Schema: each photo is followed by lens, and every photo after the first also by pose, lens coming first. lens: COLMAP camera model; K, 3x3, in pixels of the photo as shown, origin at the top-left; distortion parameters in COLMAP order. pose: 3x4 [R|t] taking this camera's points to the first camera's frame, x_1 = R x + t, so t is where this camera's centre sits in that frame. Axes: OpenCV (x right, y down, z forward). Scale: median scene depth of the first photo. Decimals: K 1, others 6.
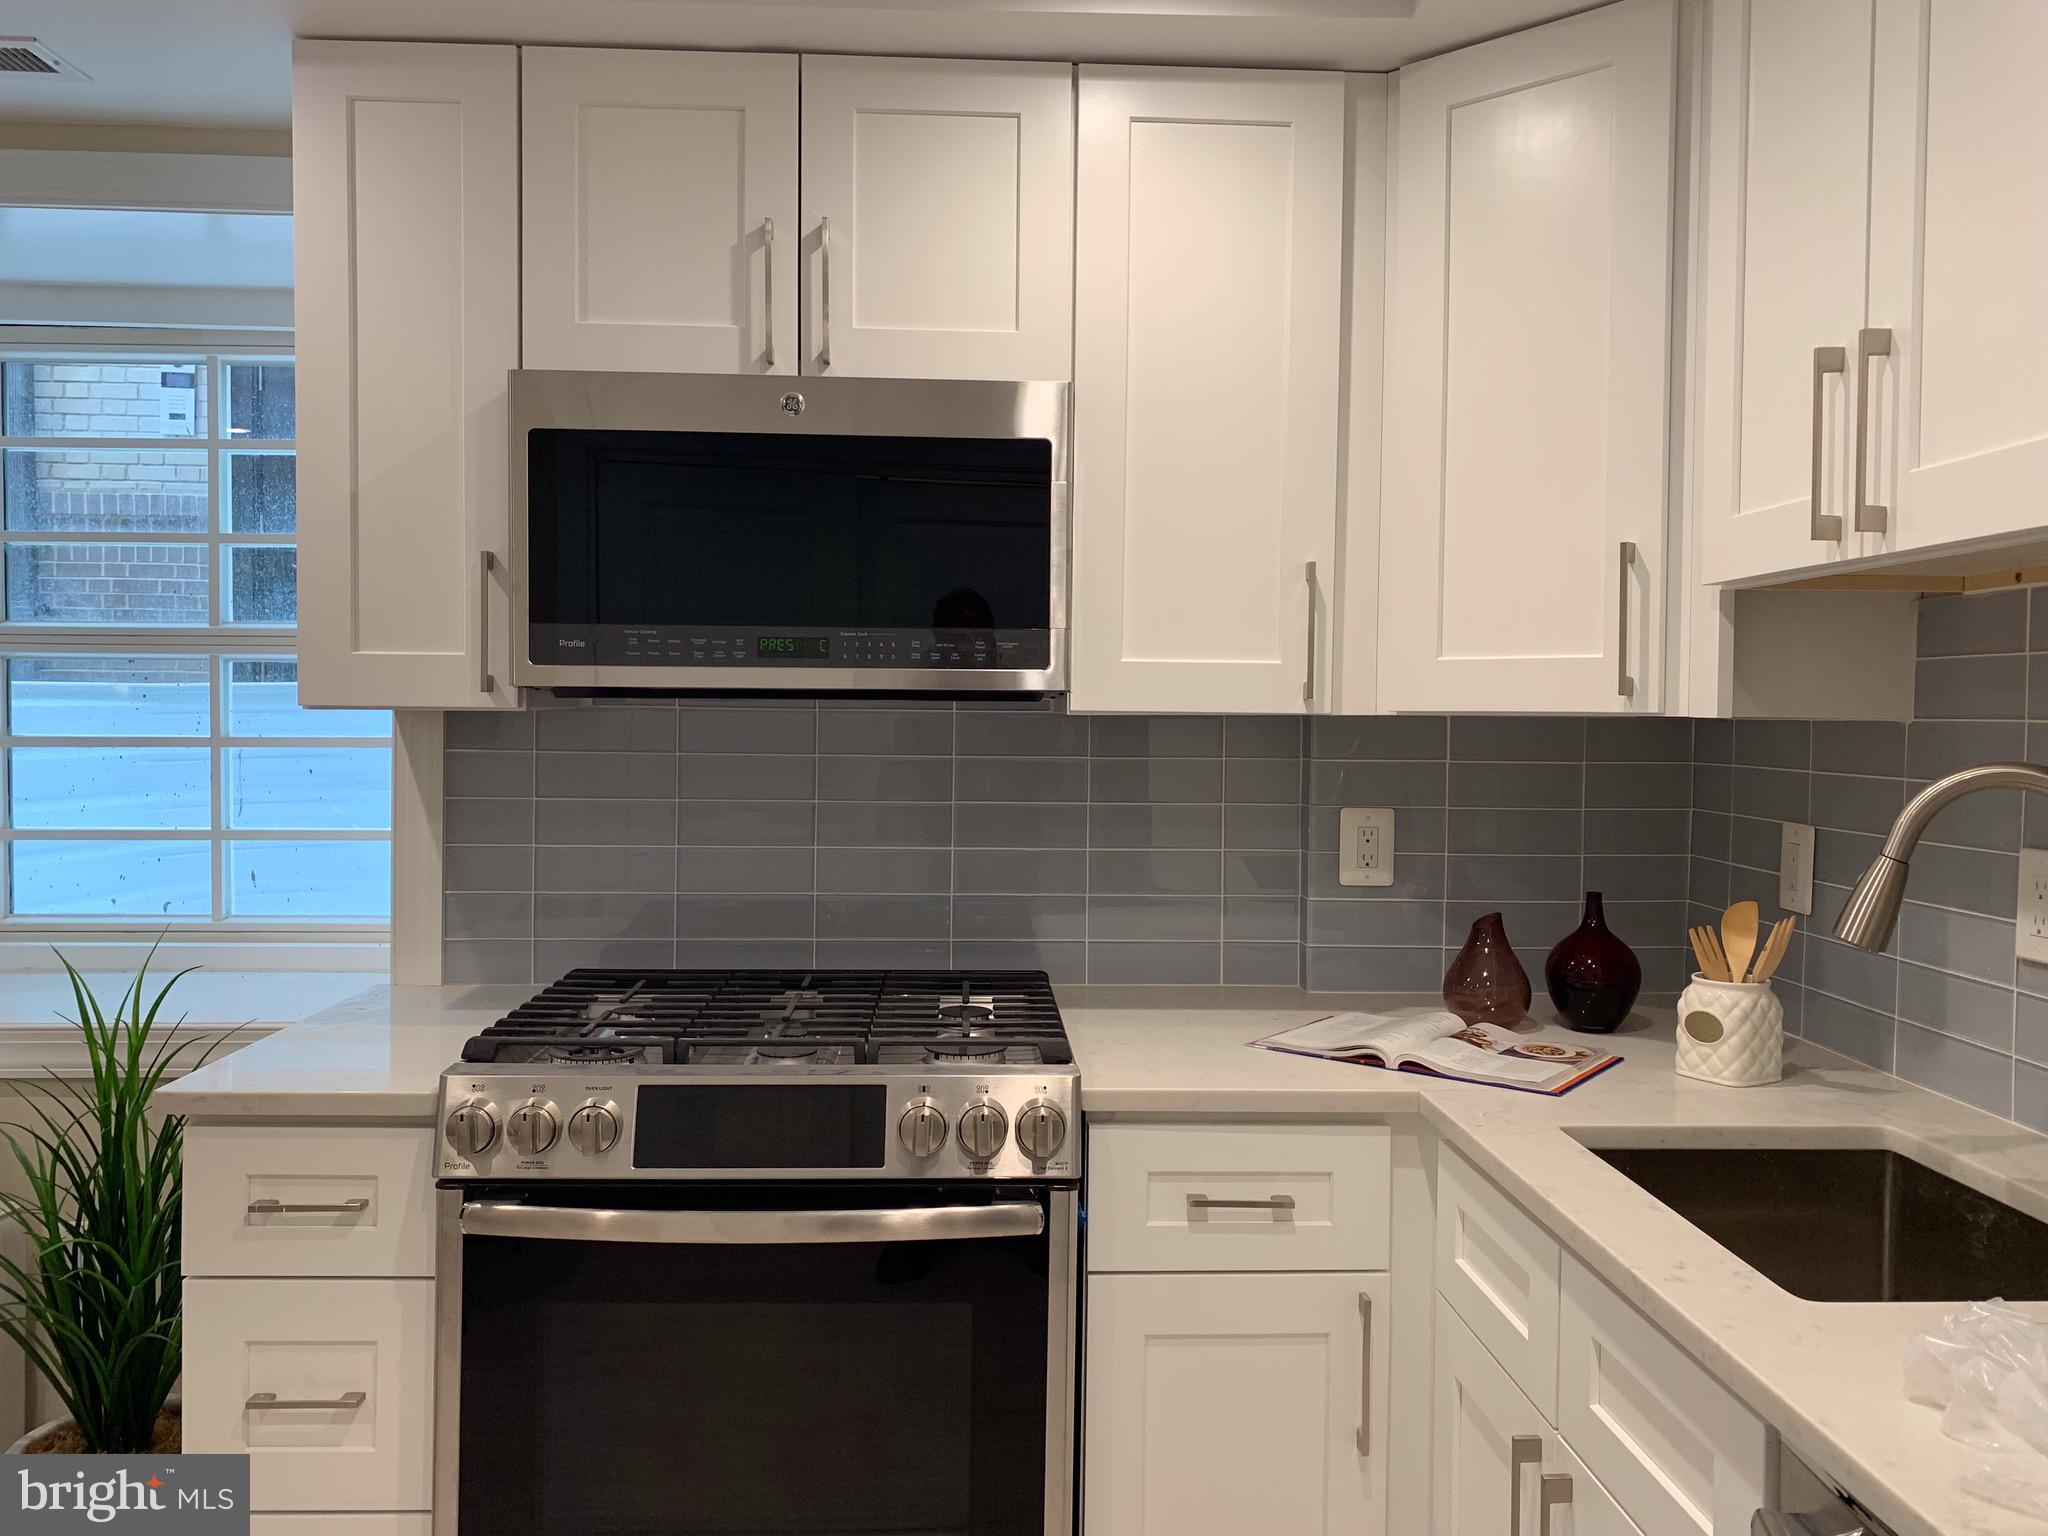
lens RADIAL K [[1565.9, 0, 1035.5], [0, 1565.9, 733.3], [0, 0, 1]] dist [0.045378, -0.042364]
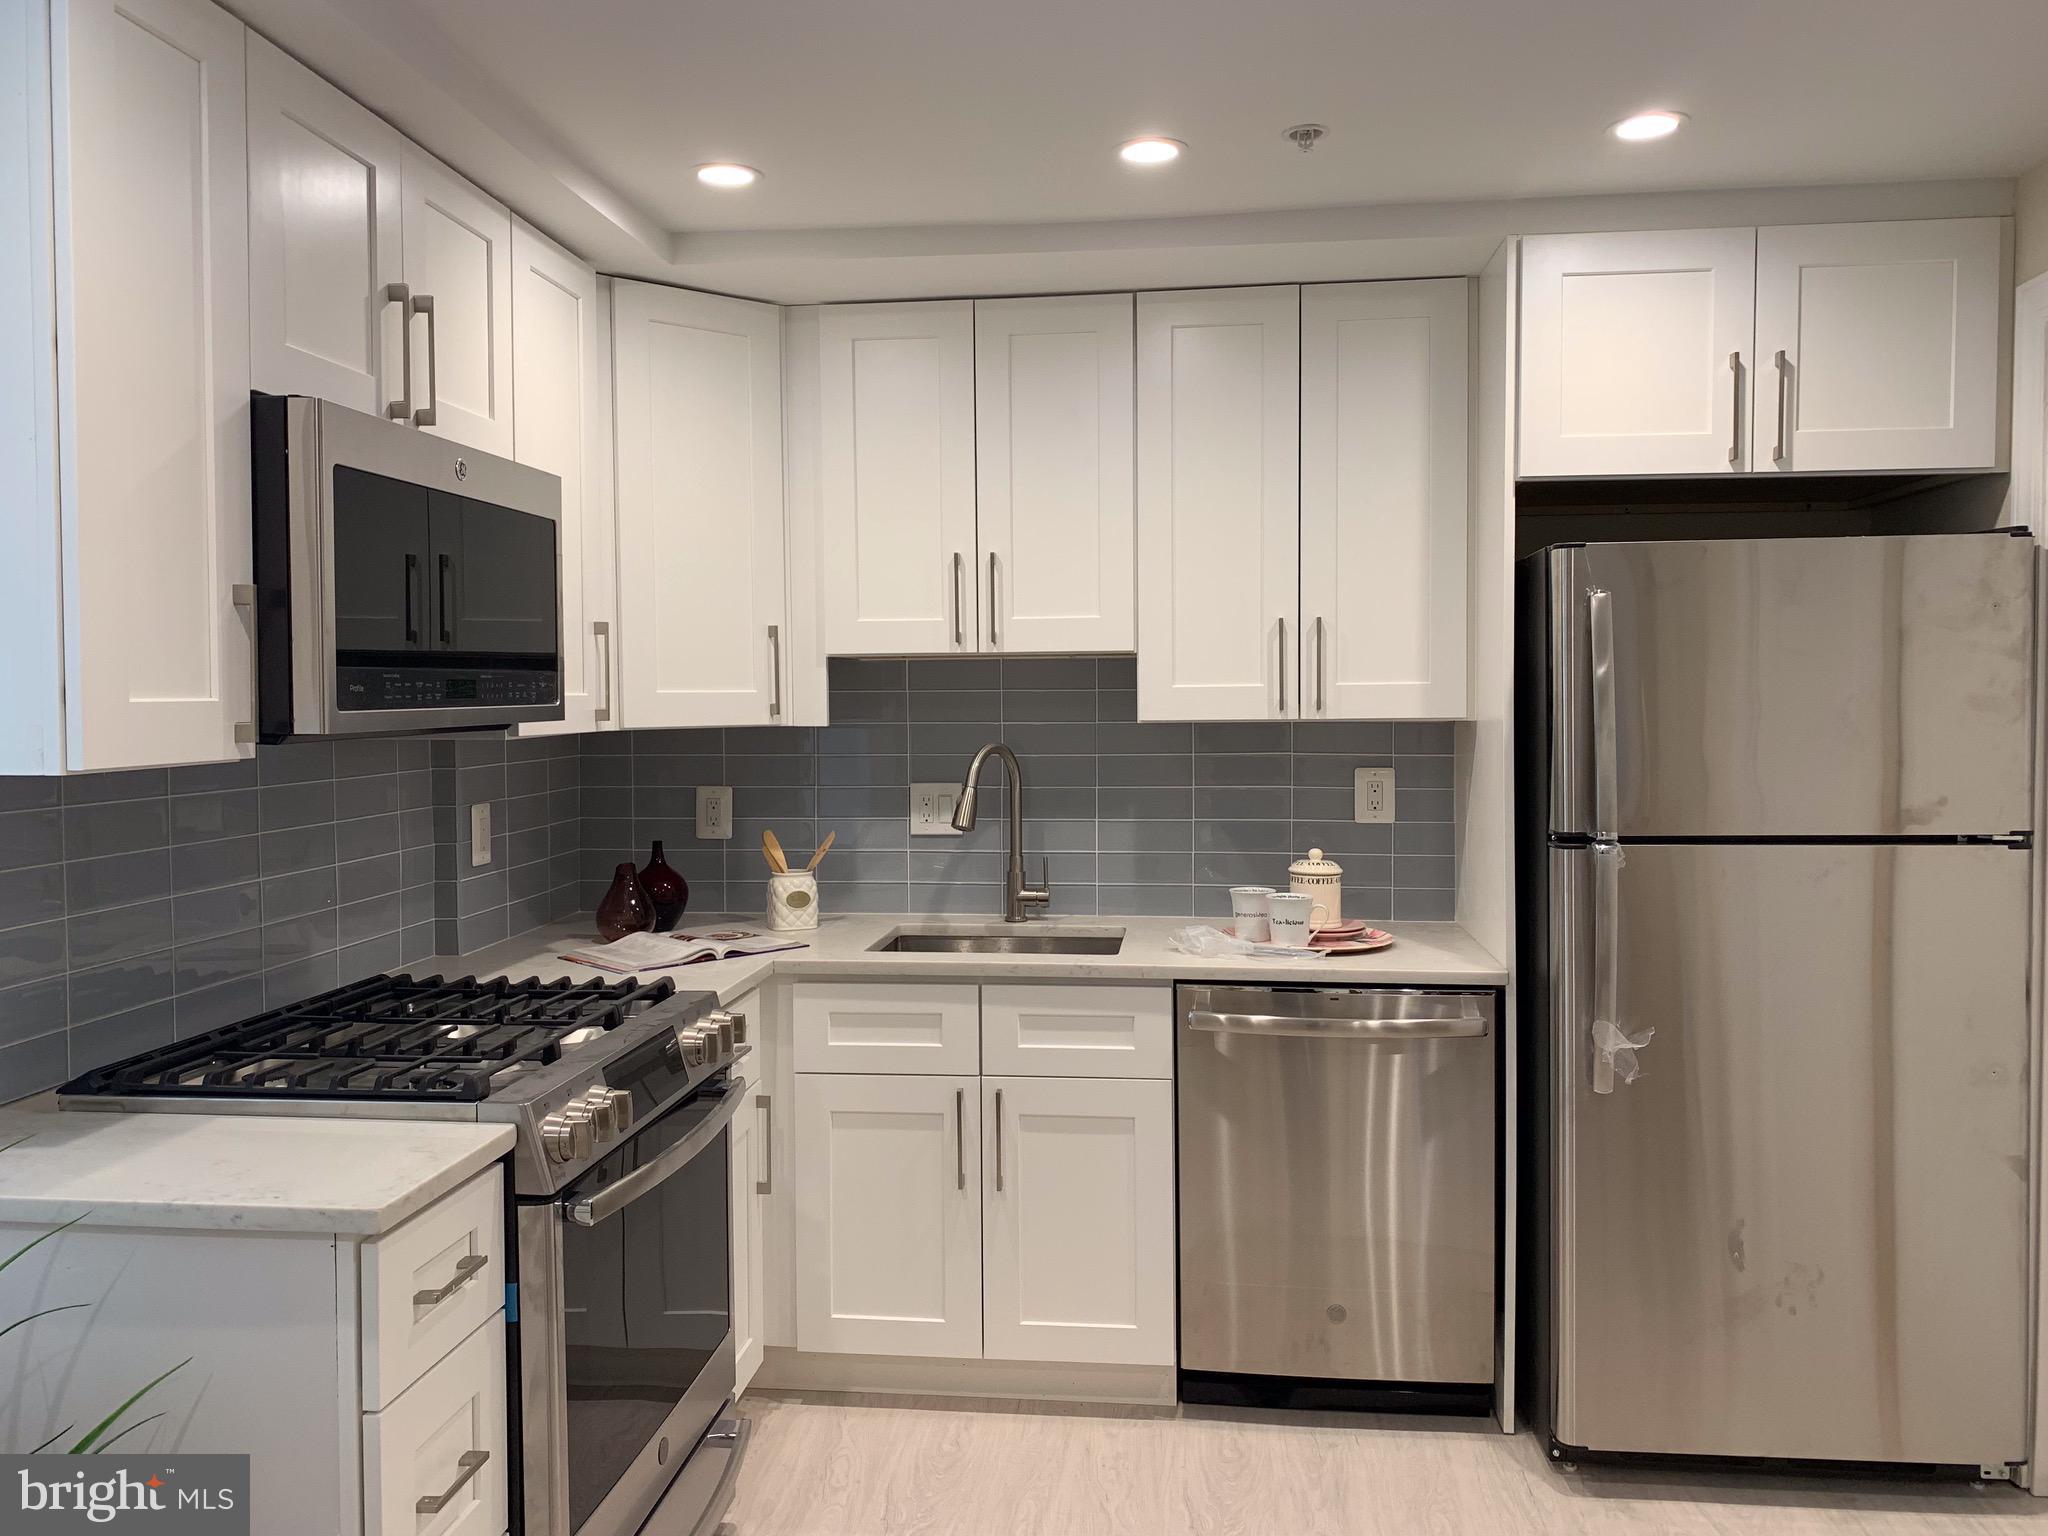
lens RADIAL K [[1565.9, 0, 1028.0], [0, 1565.9, 747.2], [0, 0, 1]] dist [0.045378, -0.042364]
pose [[0.159491, -0.046688, 0.986095, -1.141274], [0.025169, 0.998749, 0.043216, -0.049958], [-0.986878, 0.017927, 0.160466, 0.412776]]
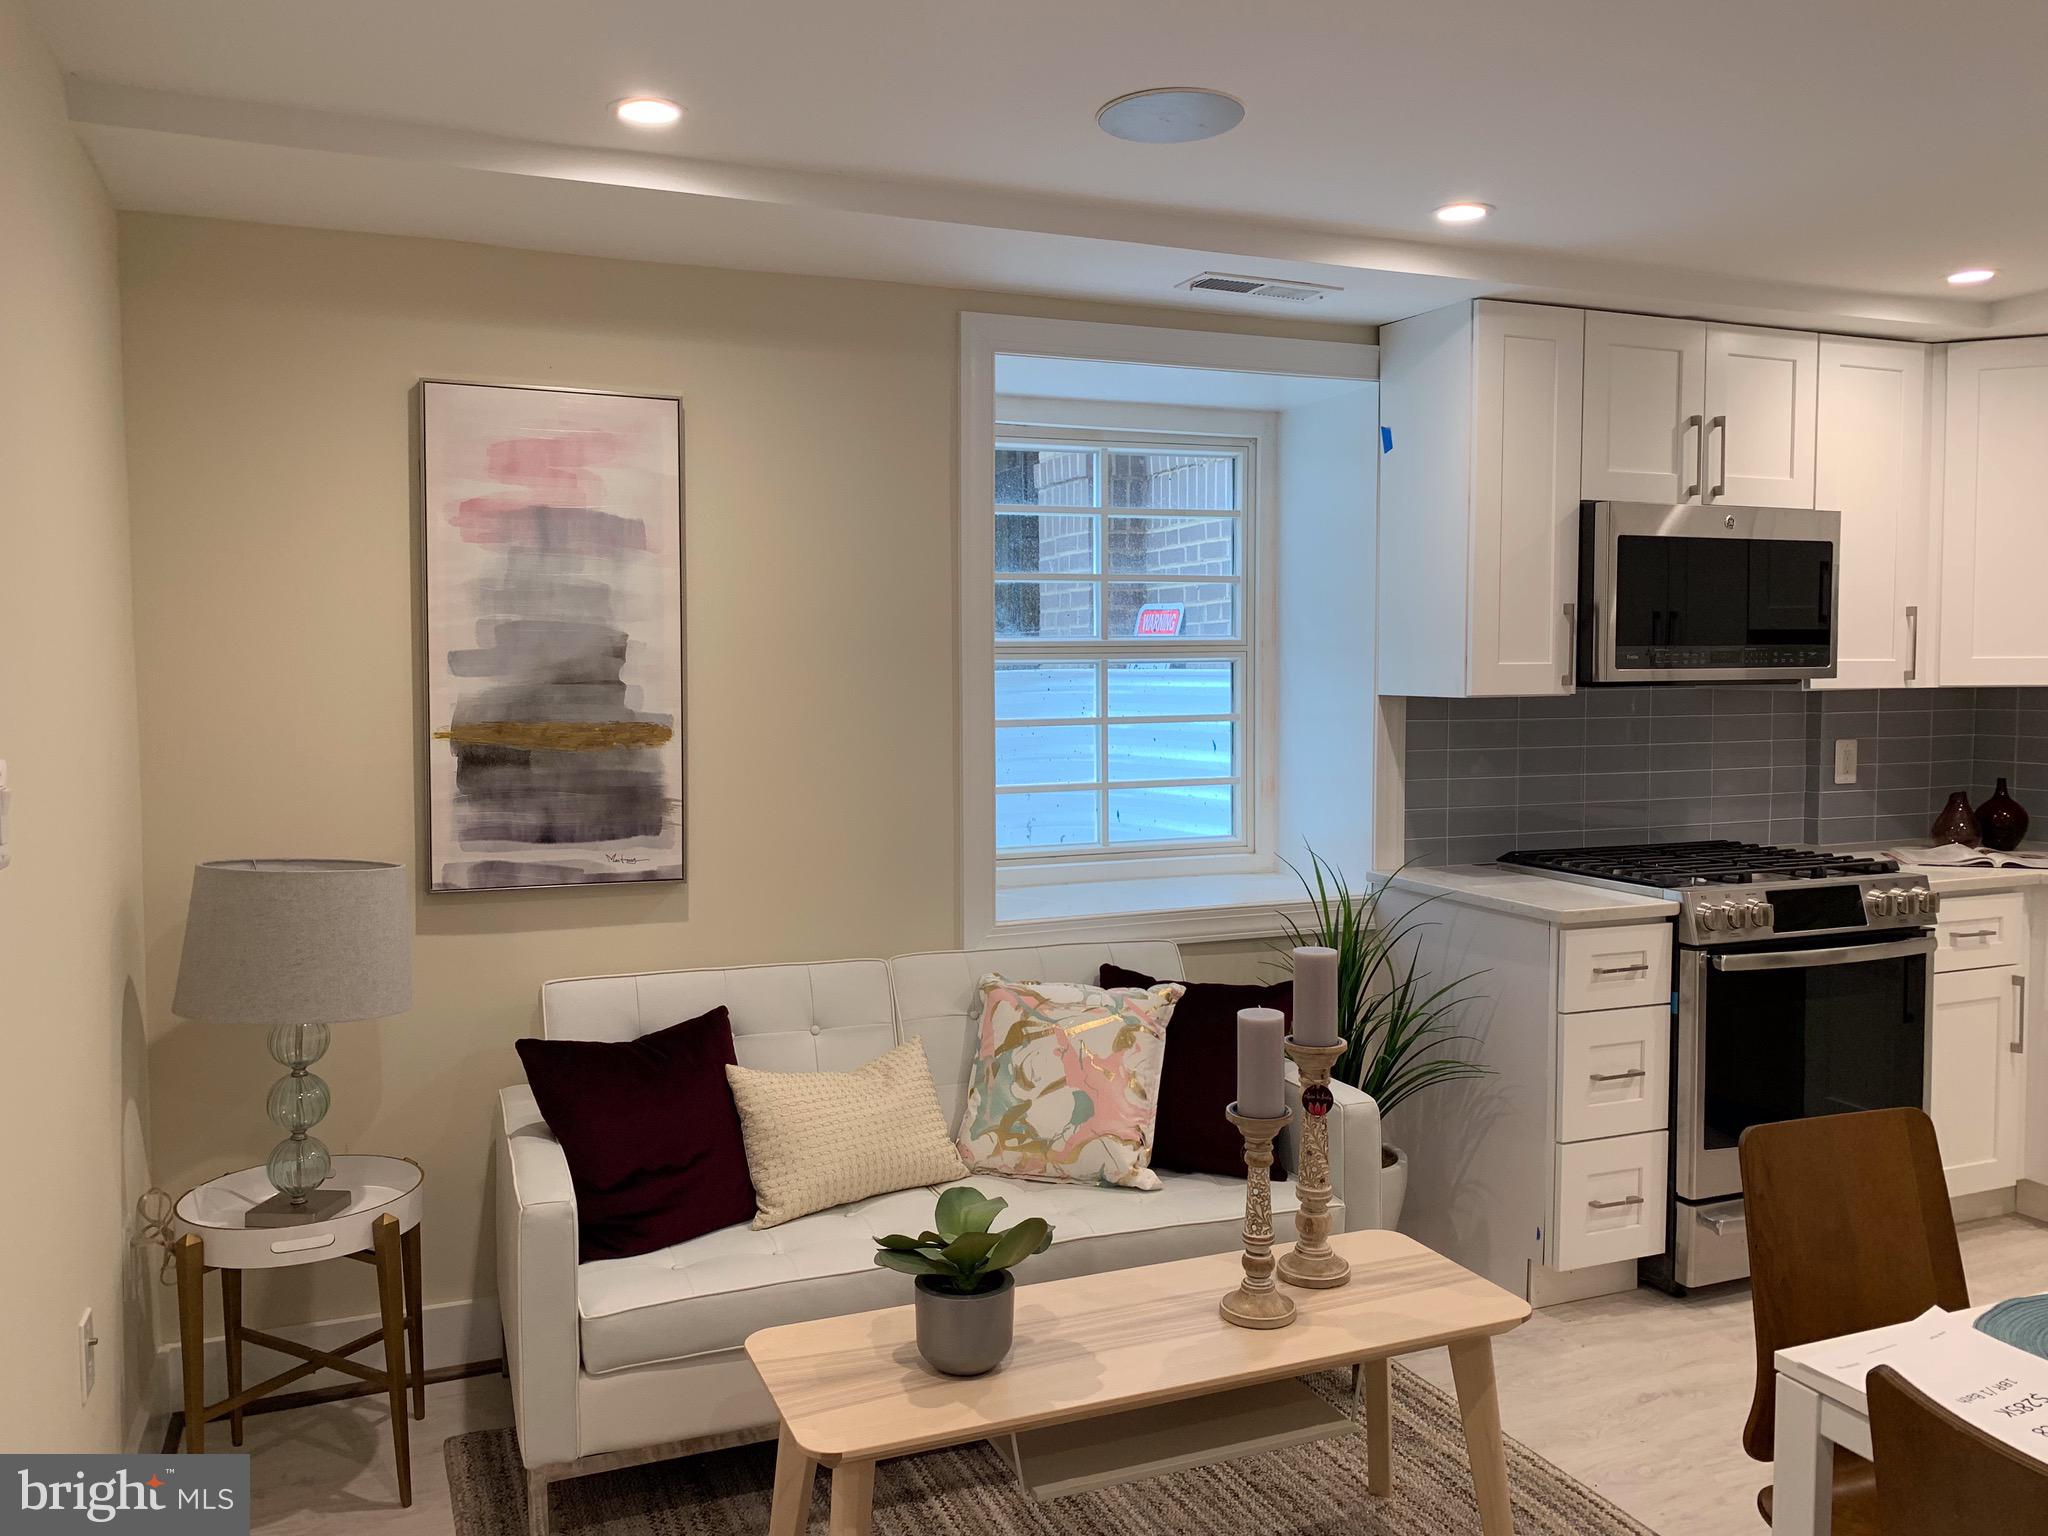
lens RADIAL K [[1565.9, 0, 1037.2], [0, 1565.9, 748.3], [0, 0, 1]] dist [0.045378, -0.042364]
pose [[0.937185, -0.031330, 0.347423, -1.468380], [0.019571, 0.999112, 0.037305, -0.032029], [-0.348284, -0.028162, 0.936966, -0.408832]]
